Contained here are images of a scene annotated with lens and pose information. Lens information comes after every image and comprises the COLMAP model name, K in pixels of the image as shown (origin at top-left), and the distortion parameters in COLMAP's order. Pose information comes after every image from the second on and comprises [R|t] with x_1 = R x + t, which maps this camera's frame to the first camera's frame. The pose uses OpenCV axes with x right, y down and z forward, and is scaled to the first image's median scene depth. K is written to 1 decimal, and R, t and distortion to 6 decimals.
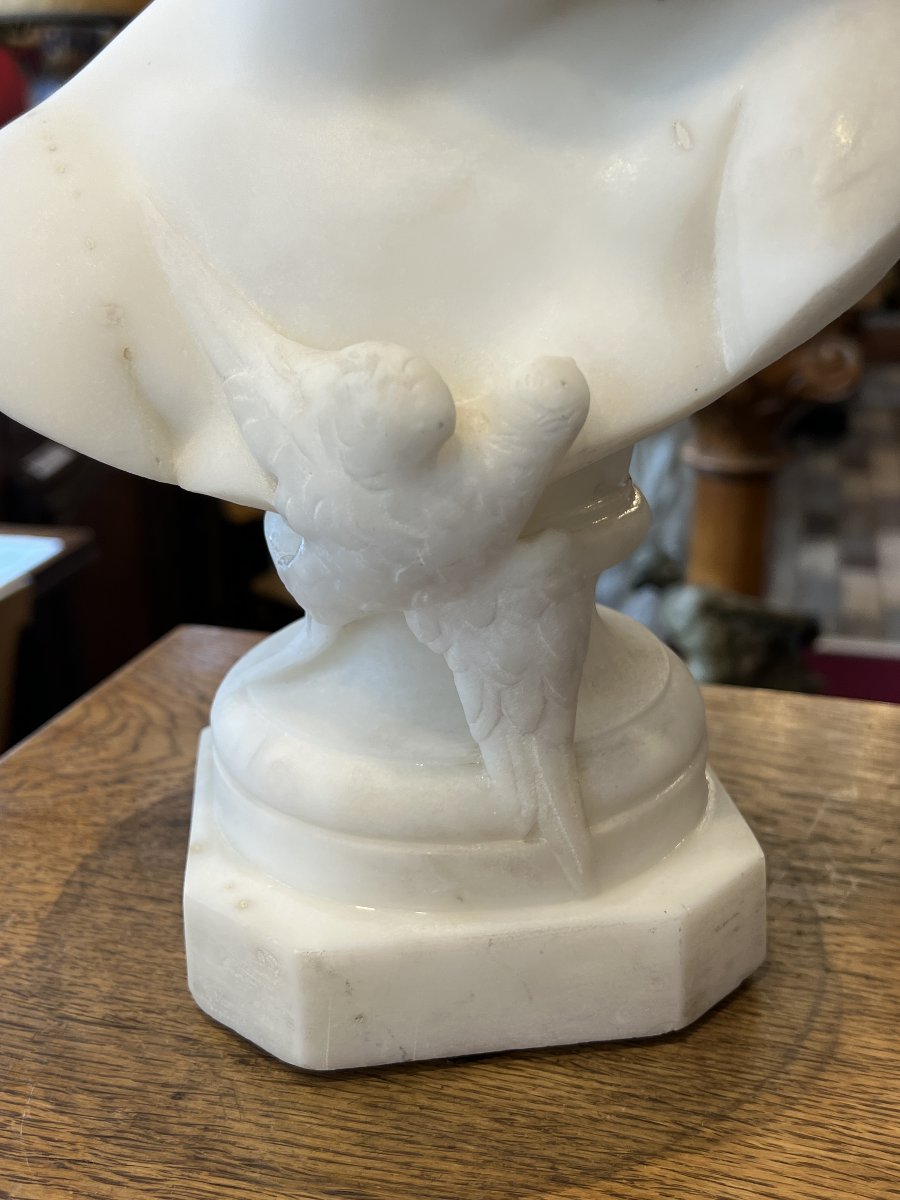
lens RADIAL K [[1345.8, 0, 450.0], [0, 1345.8, 600.0], [0, 0, 1]] dist [0.003612, -0.037280]
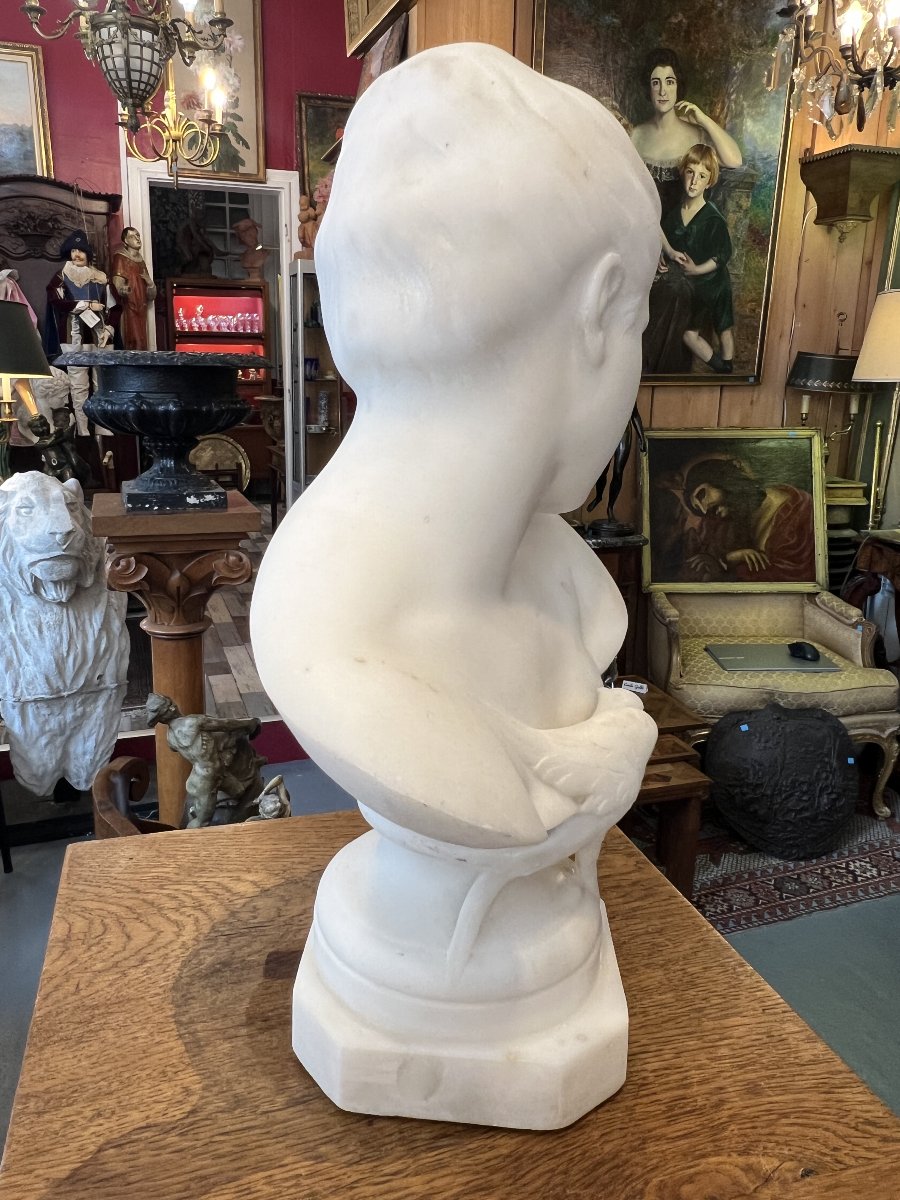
lens RADIAL K [[840.5, 0, 450.0], [0, 840.5, 600.0], [0, 0, 1]] dist [-0.004331, 0.000027]
pose [[0.826723, -0.107468, 0.552249, -0.571353], [0.167201, 0.984169, -0.058783, -0.211040], [-0.537189, 0.140934, 0.831604, -0.090762]]
